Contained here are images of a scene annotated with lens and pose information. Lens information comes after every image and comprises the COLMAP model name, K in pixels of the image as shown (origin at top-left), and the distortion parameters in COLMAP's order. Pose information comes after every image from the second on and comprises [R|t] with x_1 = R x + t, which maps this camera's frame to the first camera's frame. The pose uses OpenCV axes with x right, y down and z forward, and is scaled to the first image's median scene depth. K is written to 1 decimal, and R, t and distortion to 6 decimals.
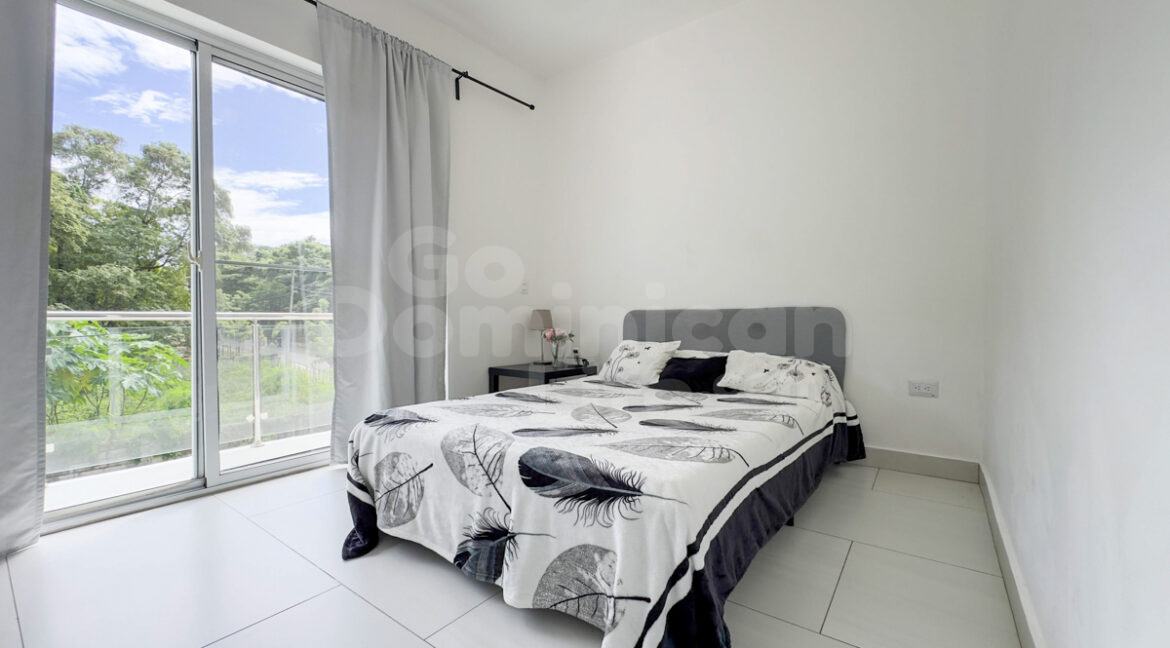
lens RADIAL K [[469.1, 0, 581.2], [0, 469.1, 327.0], [0, 0, 1]] dist [-0.002102, -0.000151]
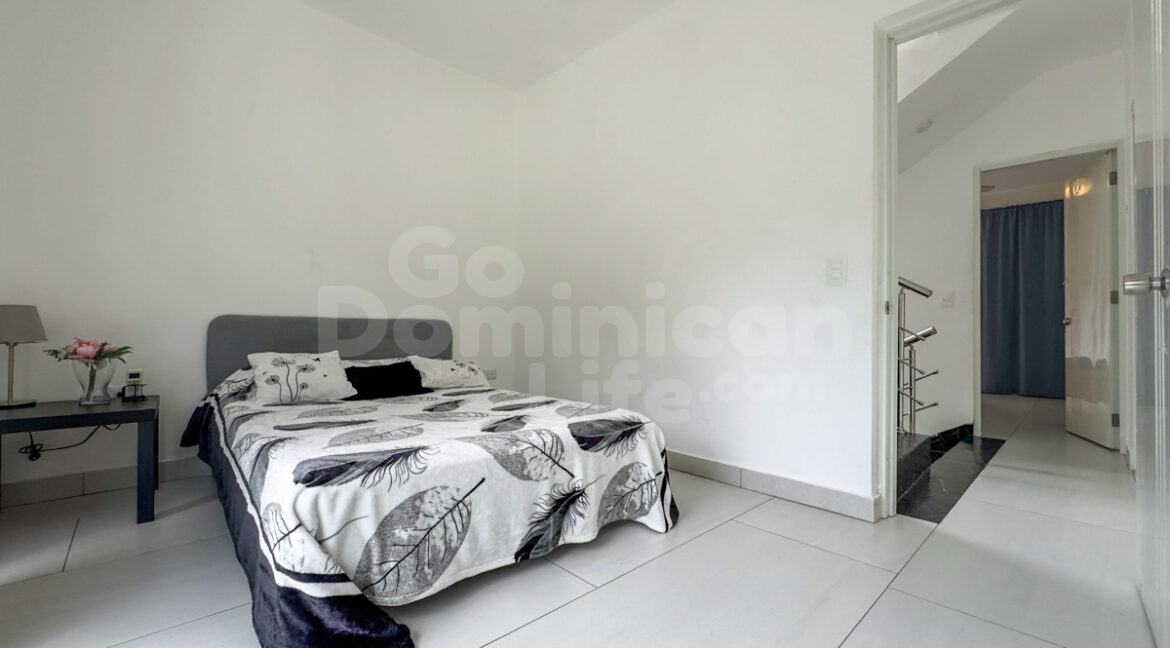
lens RADIAL K [[469.1, 0, 581.2], [0, 469.1, 327.0], [0, 0, 1]] dist [-0.002102, -0.000151]
pose [[0.173814, 0.020529, 0.984564, -1.333418], [0.007145, 0.999730, -0.022106, 0.011957], [-0.984753, 0.010877, 0.173621, 0.706058]]
